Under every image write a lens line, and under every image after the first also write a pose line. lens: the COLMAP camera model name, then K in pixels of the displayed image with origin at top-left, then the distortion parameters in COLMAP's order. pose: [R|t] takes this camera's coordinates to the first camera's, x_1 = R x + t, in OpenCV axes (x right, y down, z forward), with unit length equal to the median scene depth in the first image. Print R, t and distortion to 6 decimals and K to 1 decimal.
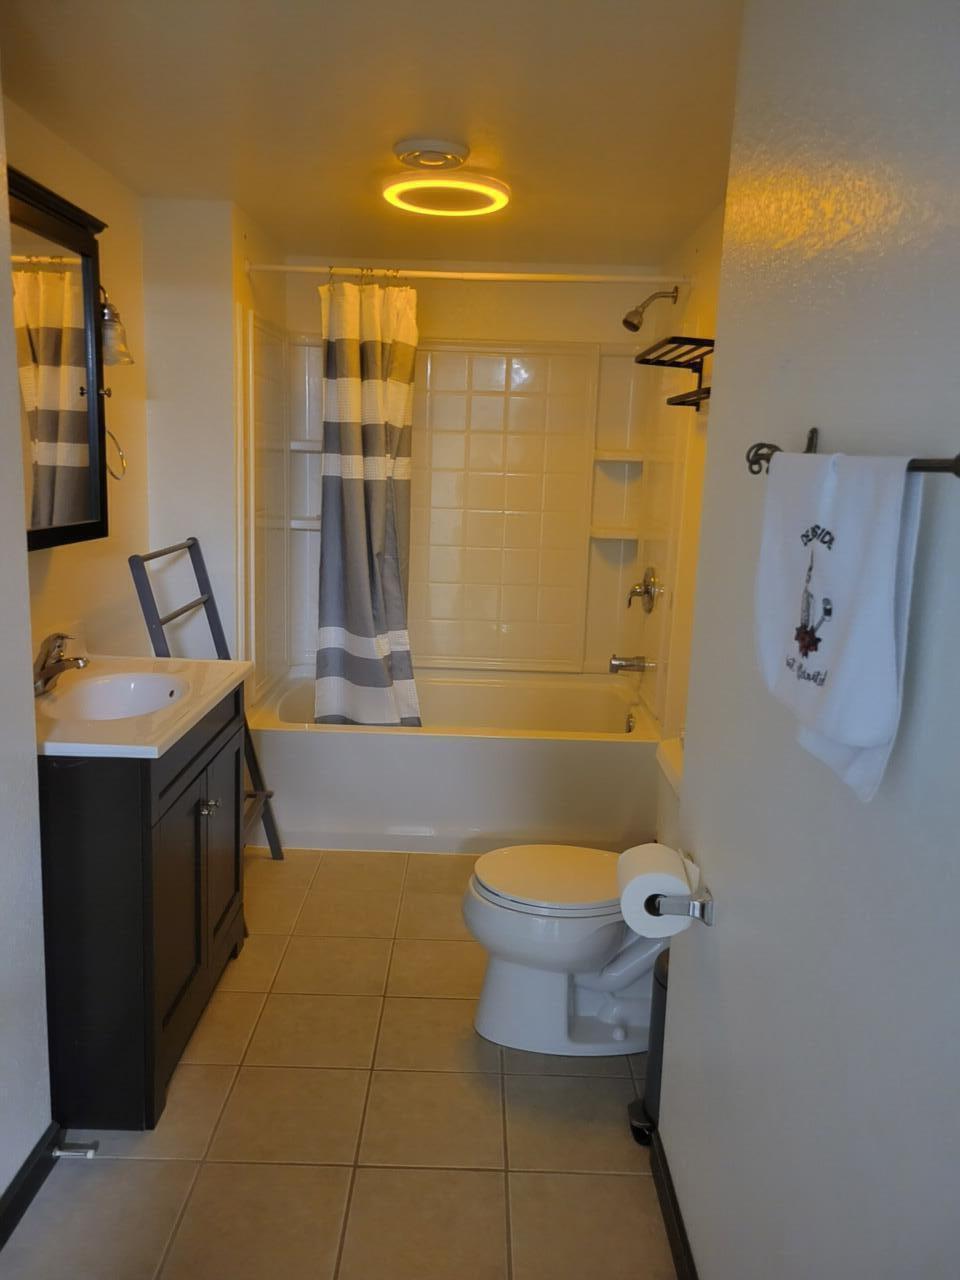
lens RADIAL K [[952.4, 0, 480.0], [0, 952.4, 640.0], [0, 0, 1]] dist [0.035251, -0.002258]
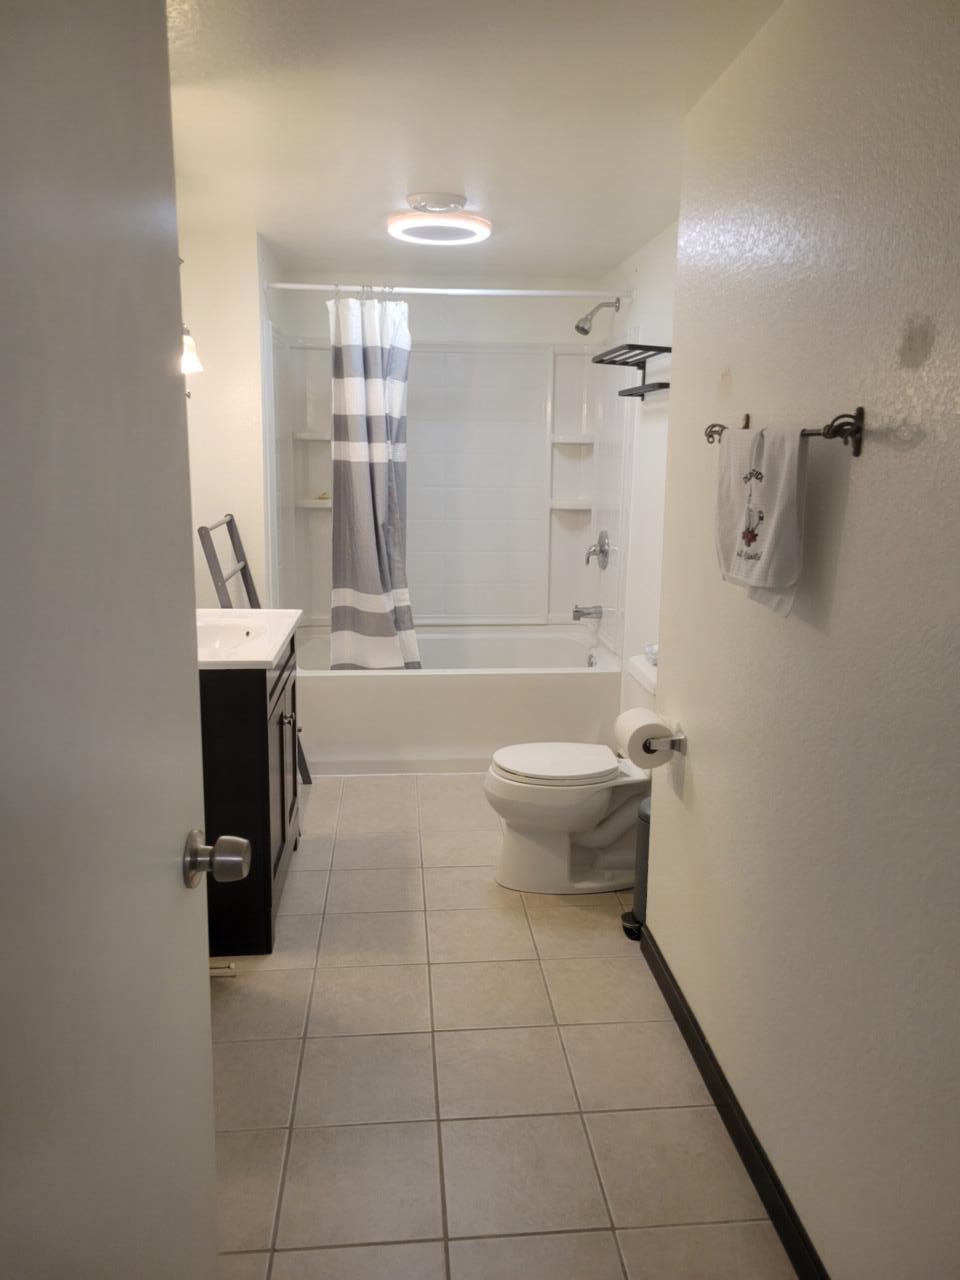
lens RADIAL K [[974.2, 0, 480.0], [0, 974.2, 640.0], [0, 0, 1]] dist [0.053608, -0.001000]
pose [[0.995342, -0.038468, 0.088394, -0.101951], [0.037882, 0.999248, 0.008298, 0.050715], [-0.088647, -0.004910, 0.996051, -0.239655]]
